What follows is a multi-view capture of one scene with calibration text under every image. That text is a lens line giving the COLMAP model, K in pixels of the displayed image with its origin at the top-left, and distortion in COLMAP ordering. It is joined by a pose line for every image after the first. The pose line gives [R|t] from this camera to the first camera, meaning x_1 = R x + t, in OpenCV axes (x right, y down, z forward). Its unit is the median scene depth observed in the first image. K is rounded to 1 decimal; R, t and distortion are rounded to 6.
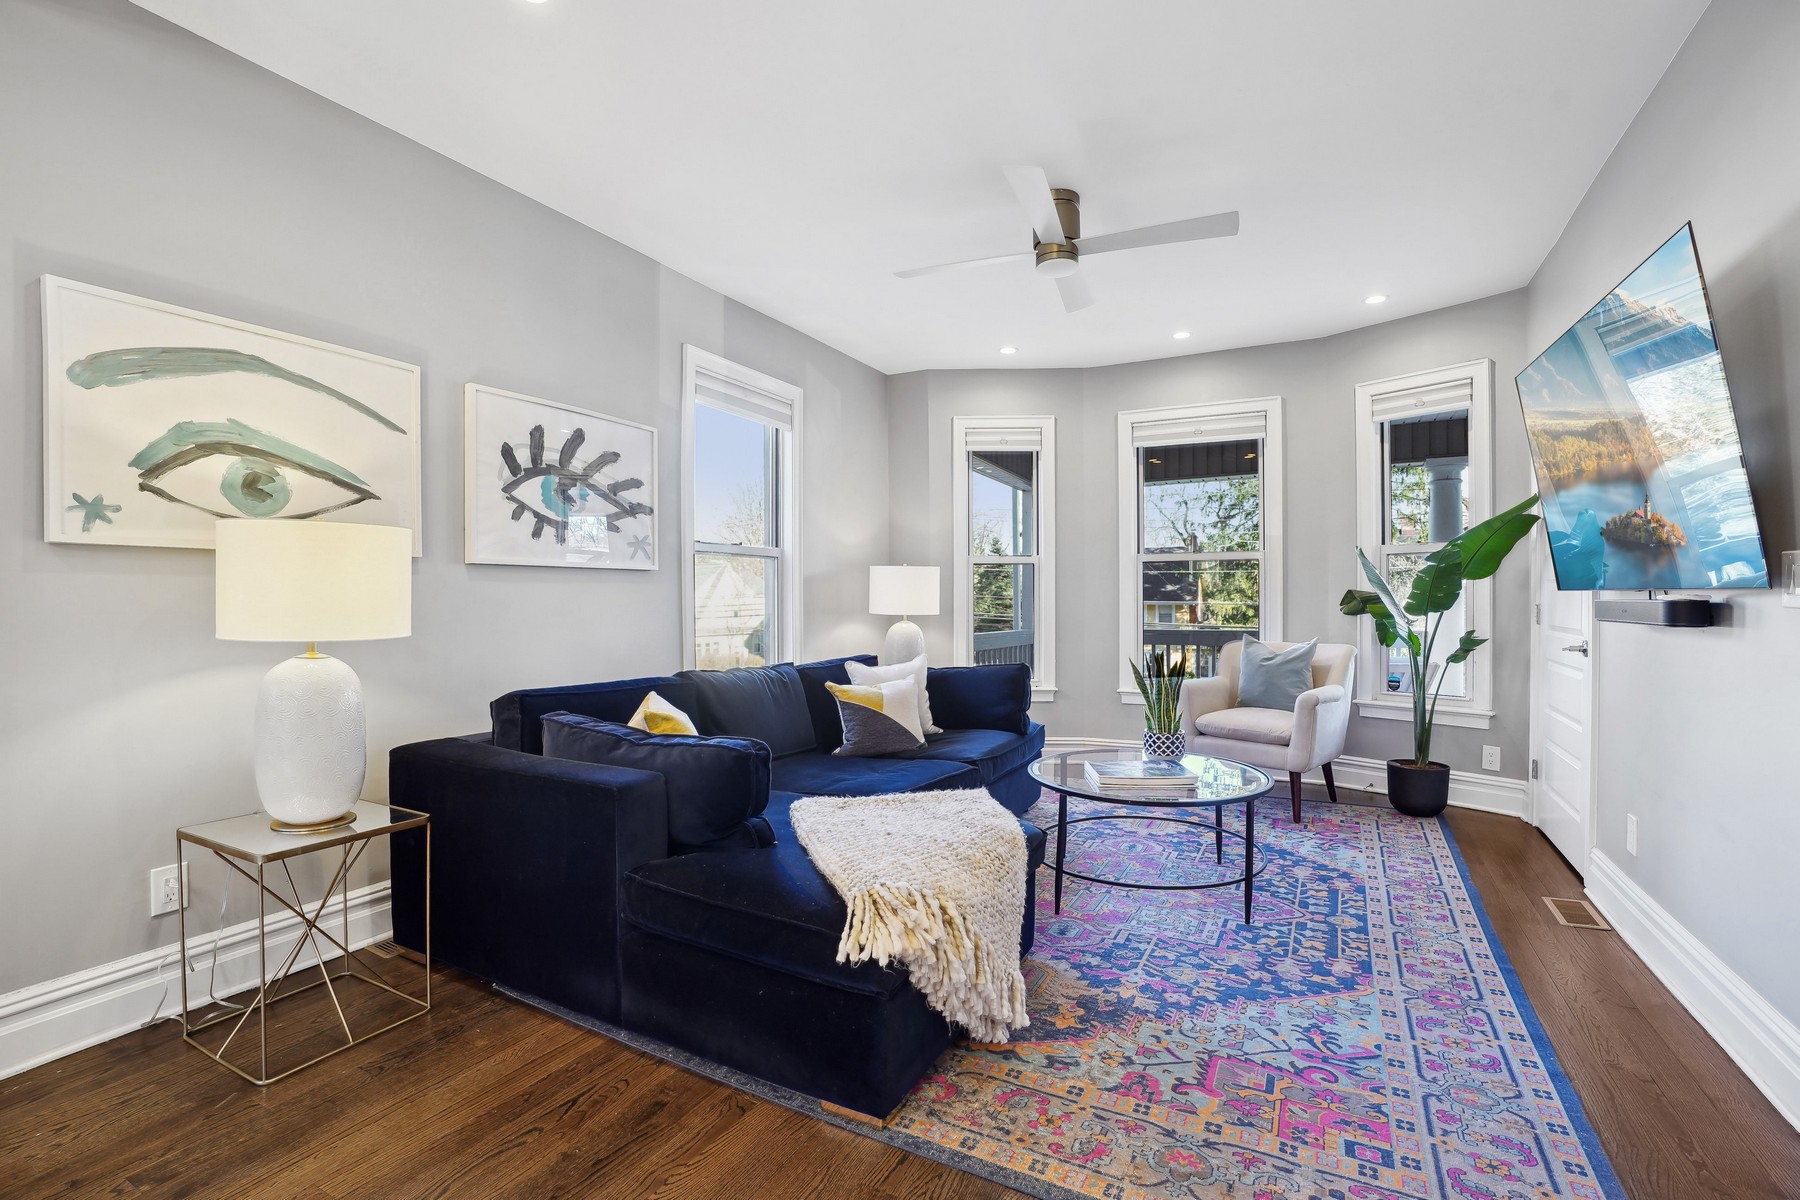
lens RADIAL K [[833.1, 0, 899.6], [0, 833.1, 589.3], [0, 0, 1]] dist [-0.016752, 0.006698]
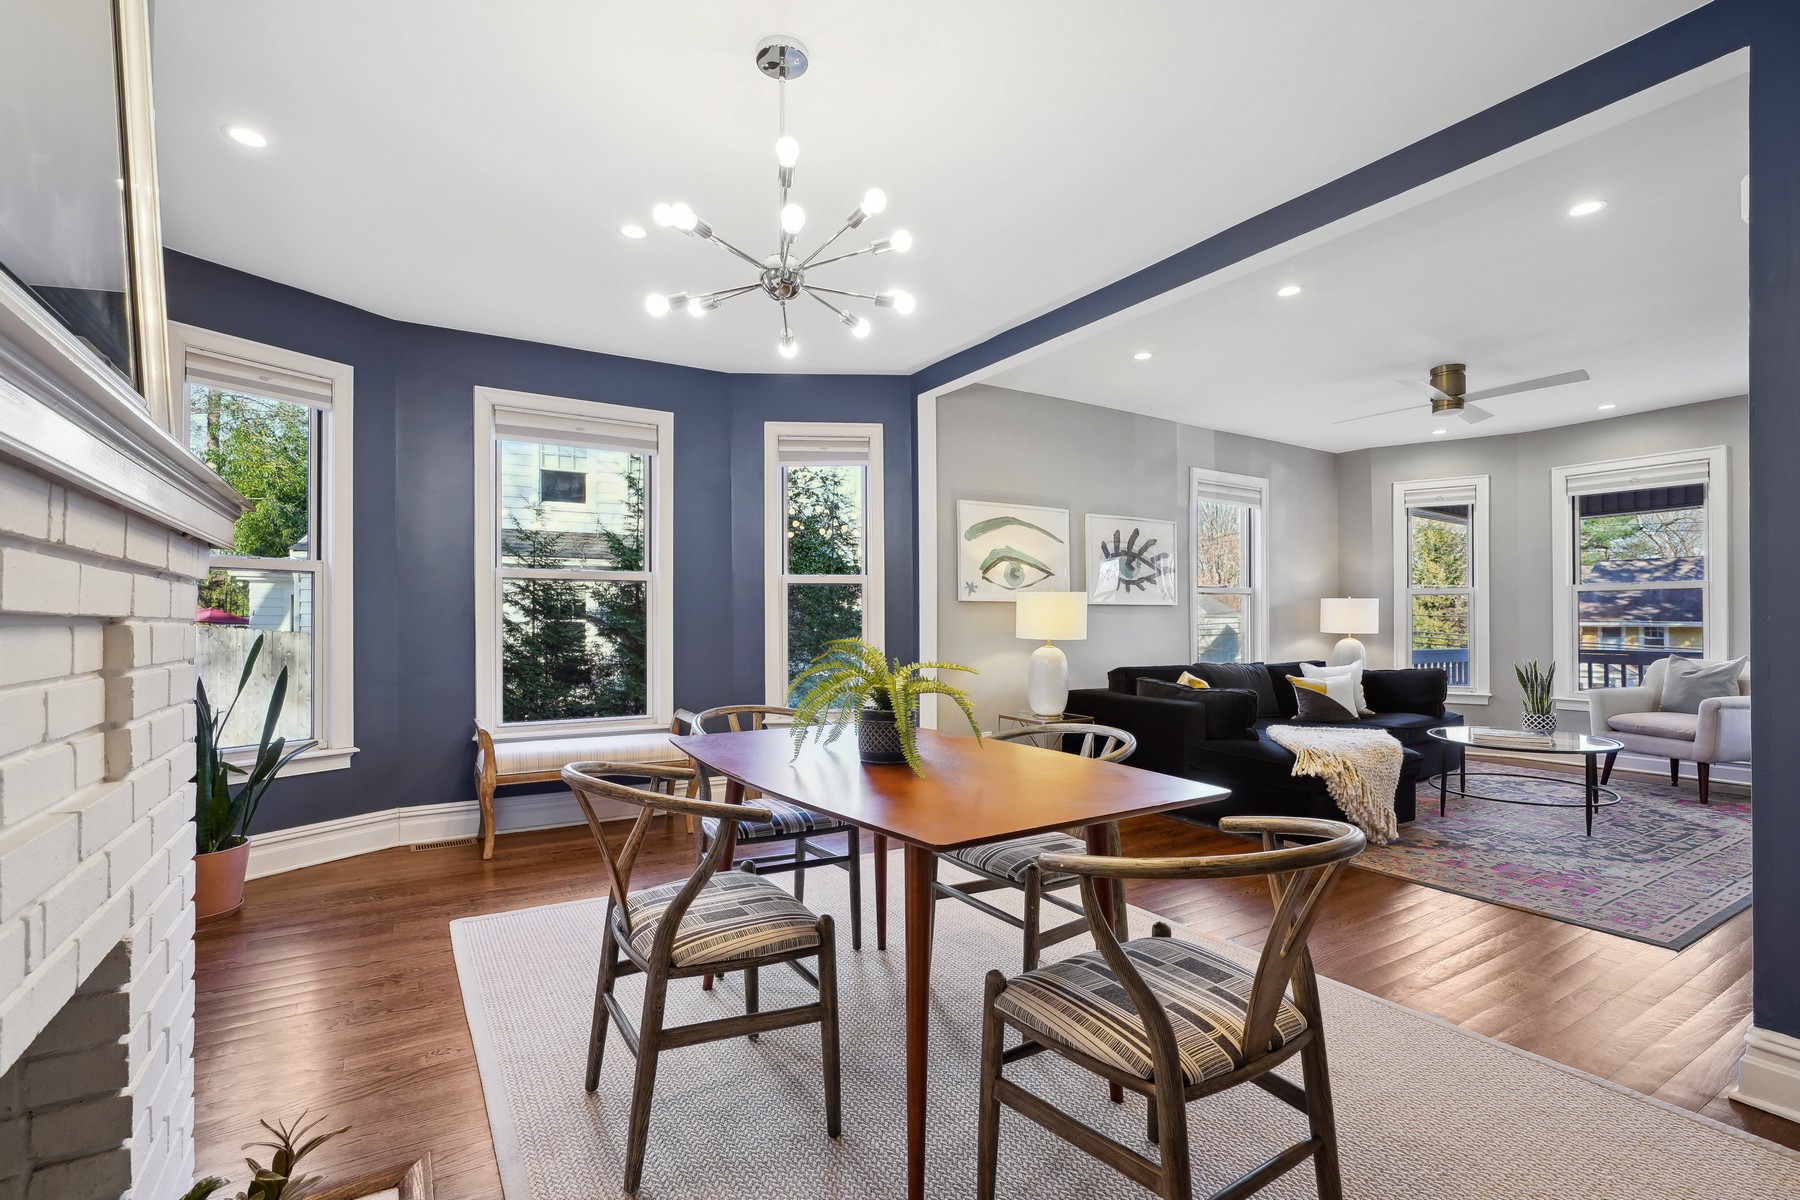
lens RADIAL K [[833.1, 0, 870.2], [0, 833.1, 617.5], [0, 0, 1]] dist [-0.016752, 0.006698]
pose [[0.851815, 0.002046, -0.523840, 0.075570], [0.004294, 0.999932, 0.010888, -0.021106], [0.523826, -0.011524, 0.851747, -0.891492]]
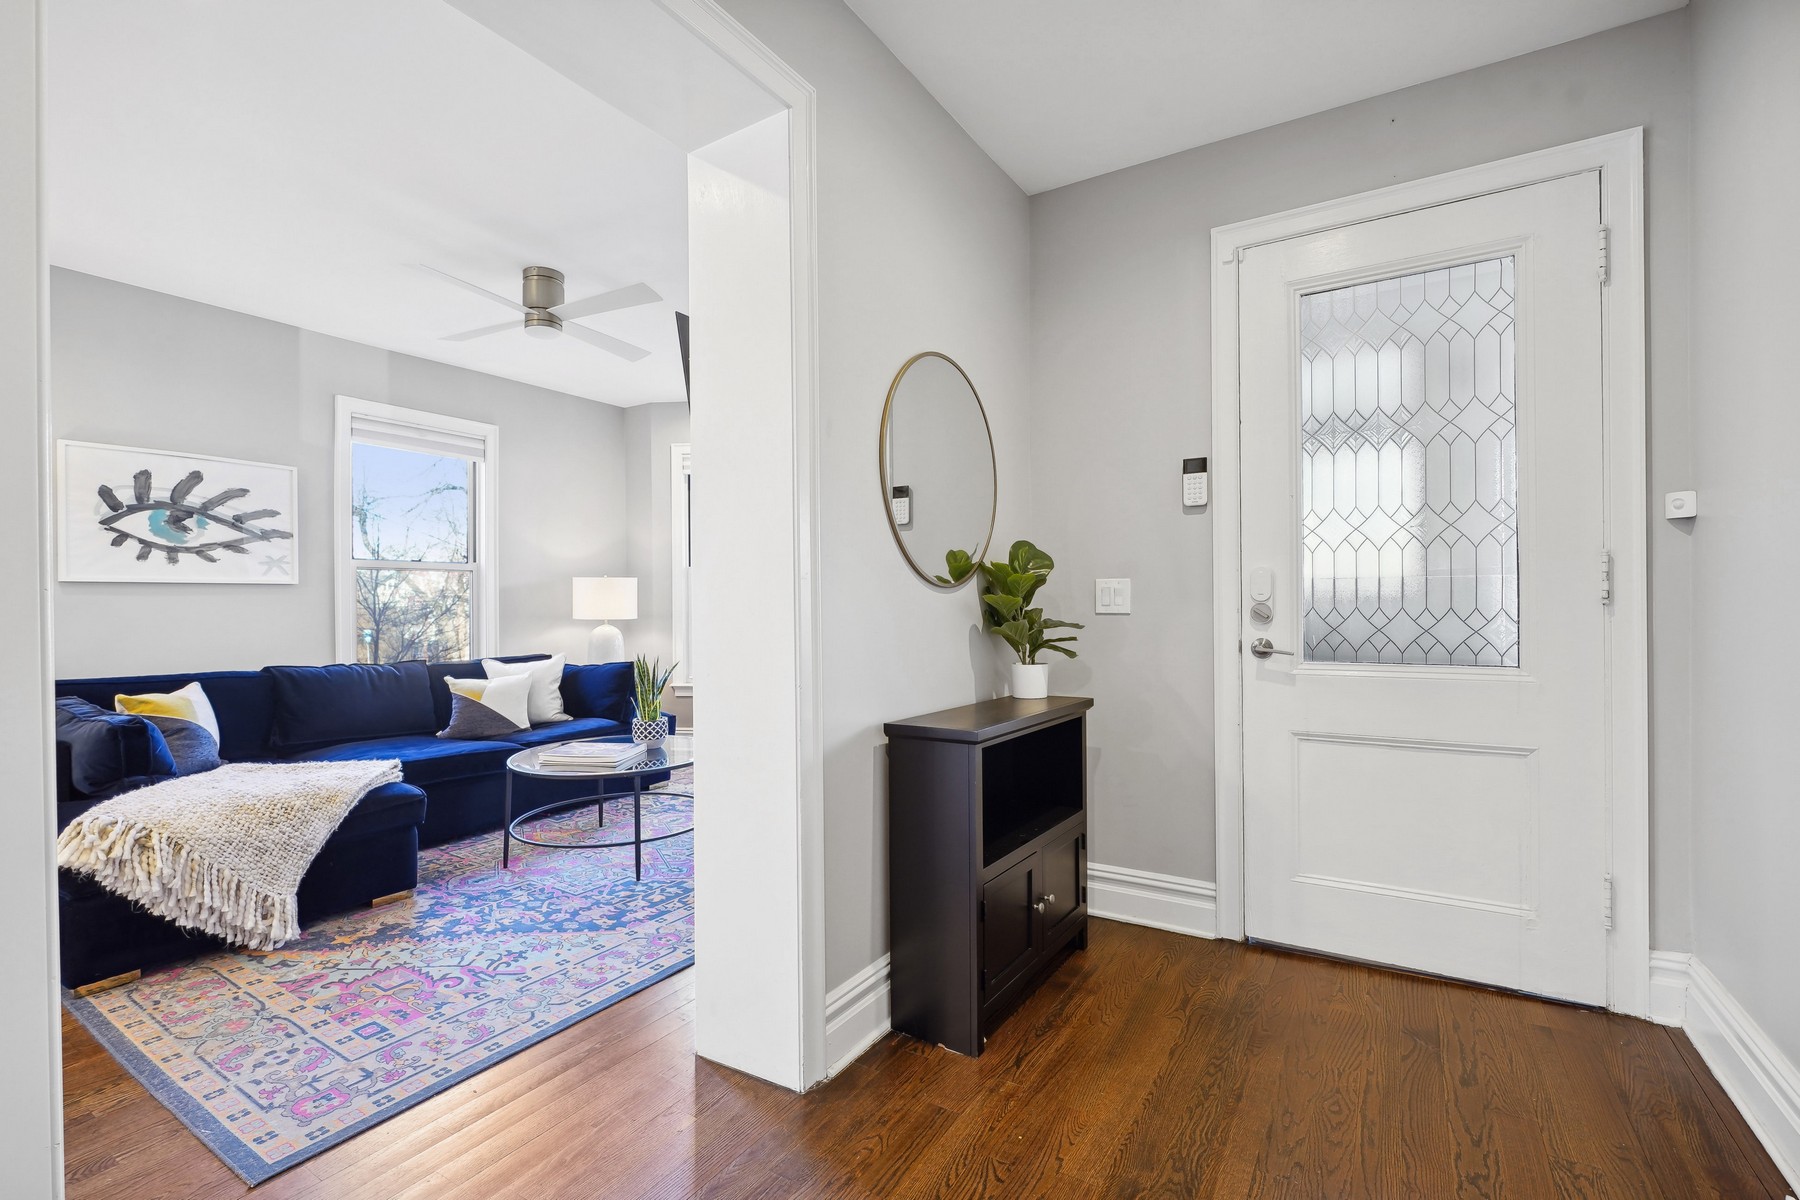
lens RADIAL K [[833.1, 0, 913.9], [0, 833.1, 579.0], [0, 0, 1]] dist [-0.016752, 0.006698]
pose [[0.995759, -0.005794, -0.091813, 0.820973], [0.004517, 0.999890, -0.014106, -0.009698], [0.091884, 0.013632, 0.995676, -0.135416]]
